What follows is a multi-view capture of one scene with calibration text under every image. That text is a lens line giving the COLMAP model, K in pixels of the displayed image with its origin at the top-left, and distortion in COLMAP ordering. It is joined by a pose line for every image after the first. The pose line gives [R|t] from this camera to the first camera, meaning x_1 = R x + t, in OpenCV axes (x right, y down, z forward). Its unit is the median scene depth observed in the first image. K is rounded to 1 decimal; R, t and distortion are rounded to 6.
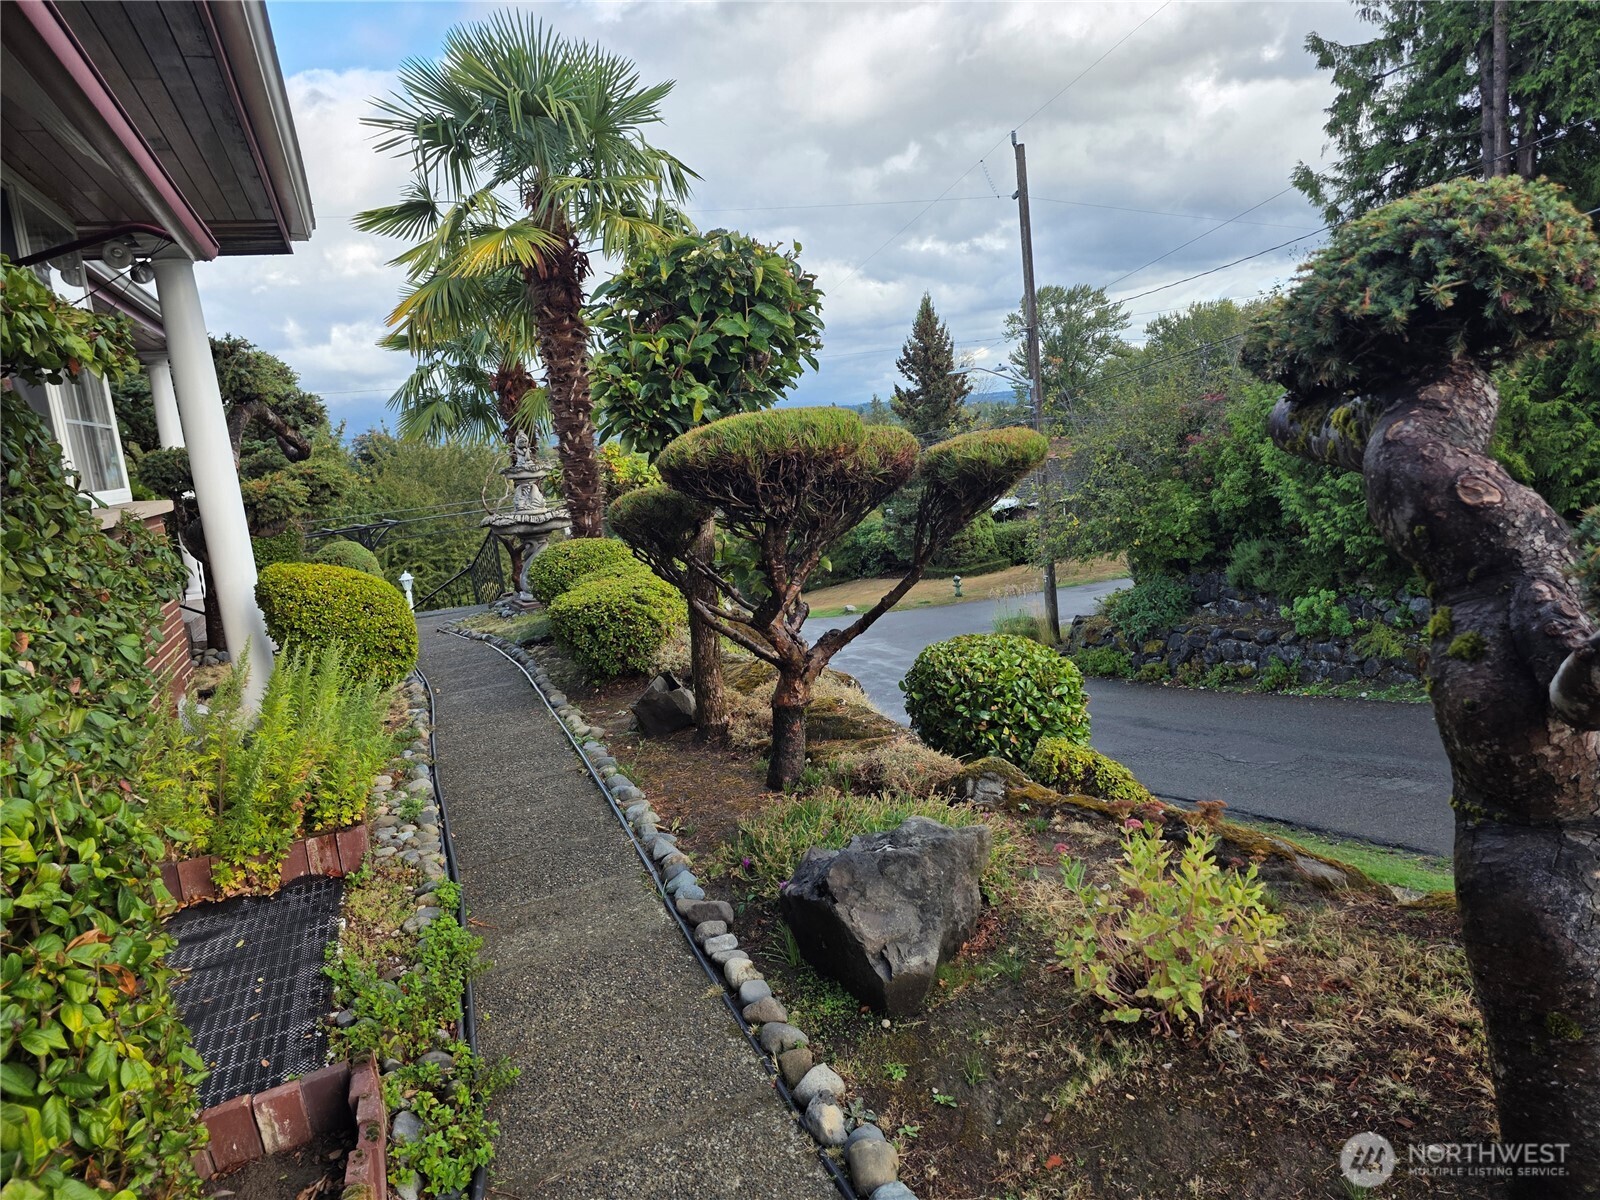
lens RADIAL K [[1046.8, 0, 800.0], [0, 1046.8, 600.0], [0, 0, 1]] dist [0.007339, 0.003729]
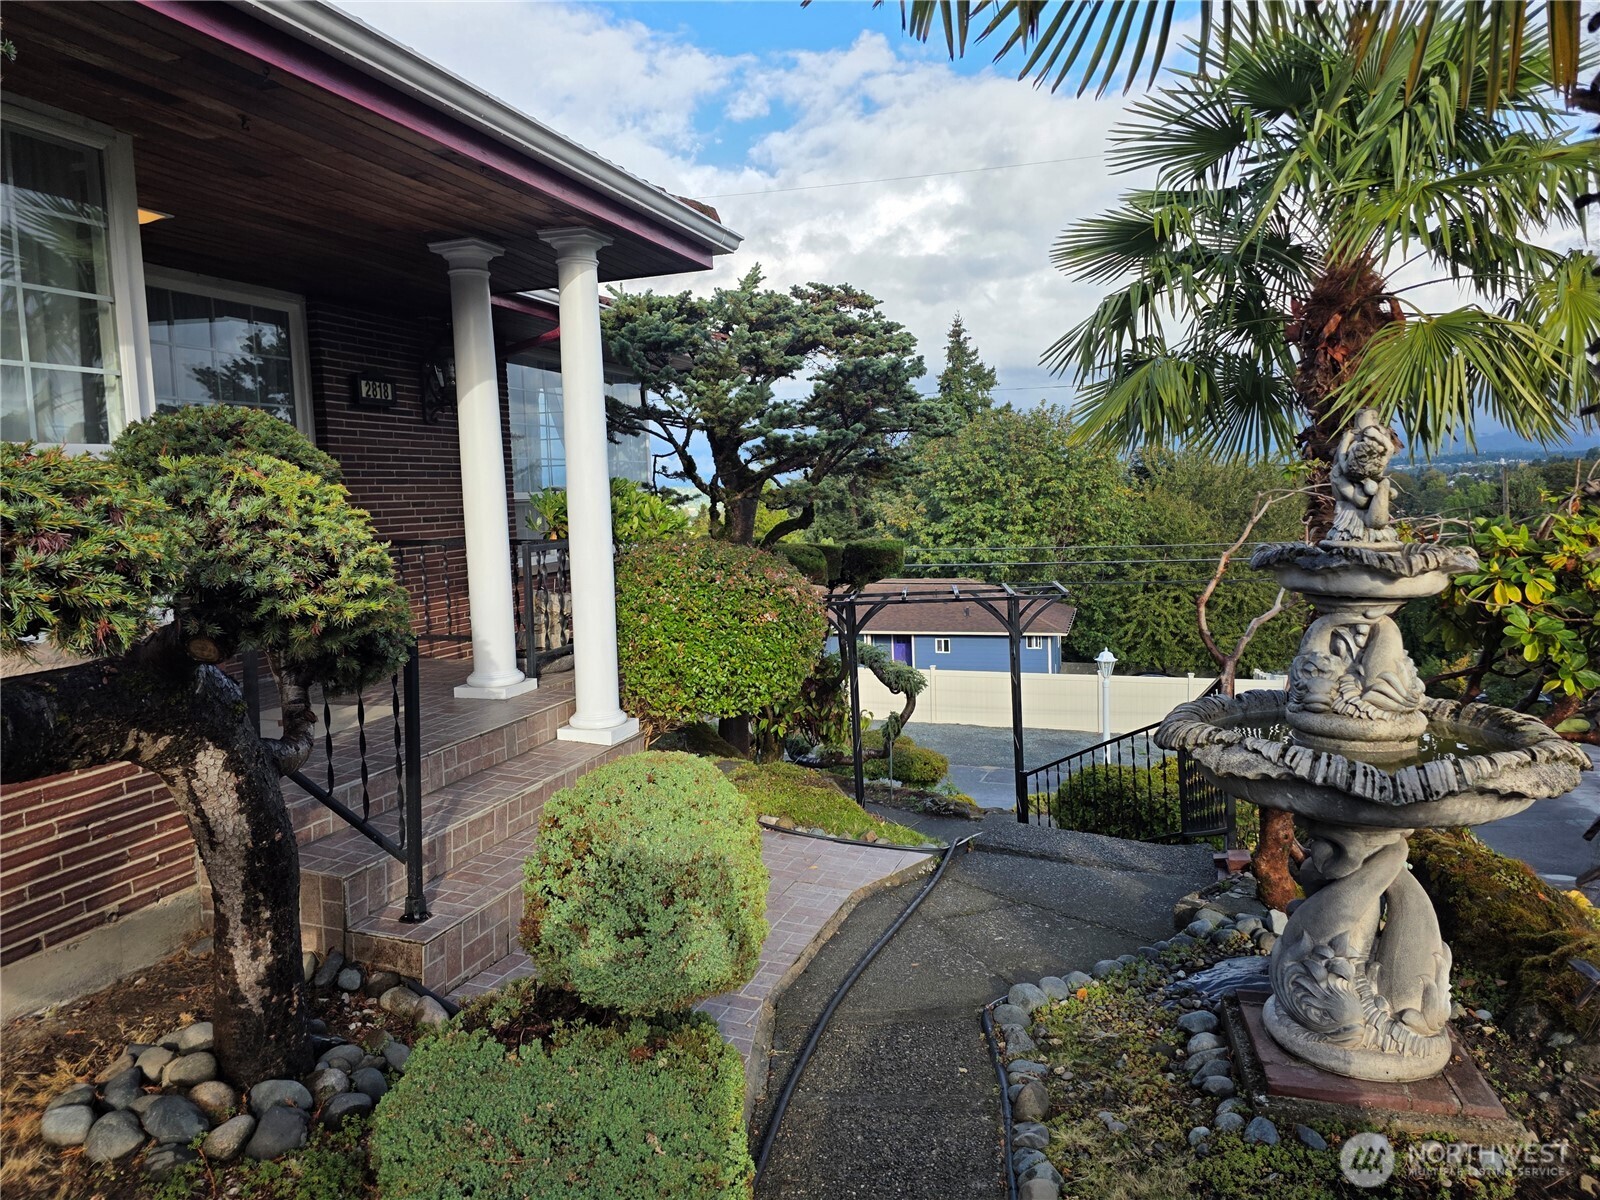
lens RADIAL K [[1046.8, 0, 800.0], [0, 1046.8, 600.0], [0, 0, 1]] dist [0.007339, 0.003729]
pose [[0.752941, 0.143460, -0.642261, -0.144671], [-0.153084, 0.987359, 0.041079, -0.076382], [0.640035, 0.067390, 0.765385, 0.519669]]
